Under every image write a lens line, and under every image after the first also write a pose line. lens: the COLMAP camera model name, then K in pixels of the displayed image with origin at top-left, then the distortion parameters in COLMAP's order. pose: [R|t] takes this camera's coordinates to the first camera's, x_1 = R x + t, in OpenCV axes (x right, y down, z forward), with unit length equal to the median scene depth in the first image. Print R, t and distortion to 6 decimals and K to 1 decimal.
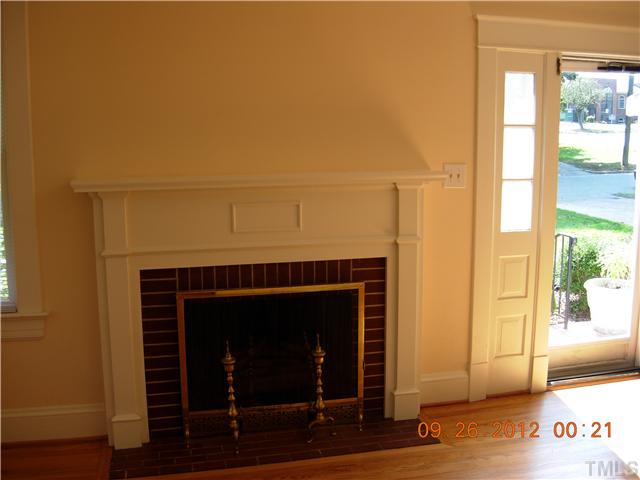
lens RADIAL K [[696.1, 0, 320.0], [0, 696.1, 240.0], [0, 0, 1]] dist [-0.184070, 0.022594]
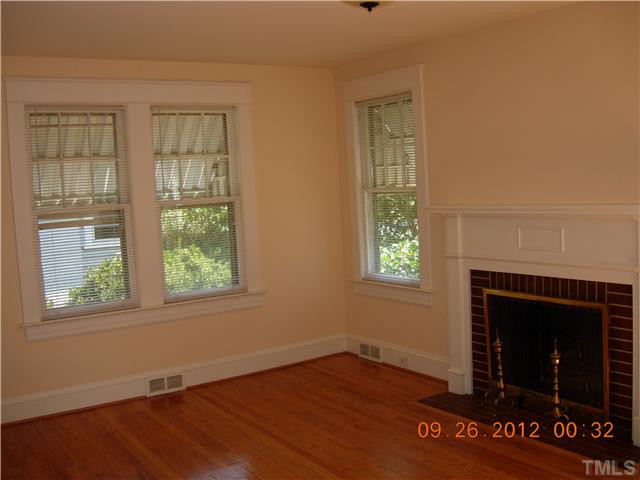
lens RADIAL K [[696.1, 0, 320.0], [0, 696.1, 240.0], [0, 0, 1]] dist [-0.184070, 0.022594]
pose [[0.349299, 0.068701, -0.934489, 0.933989], [-0.093416, 0.994893, 0.038224, -0.040903], [0.932343, 0.073945, 0.353933, 0.196268]]
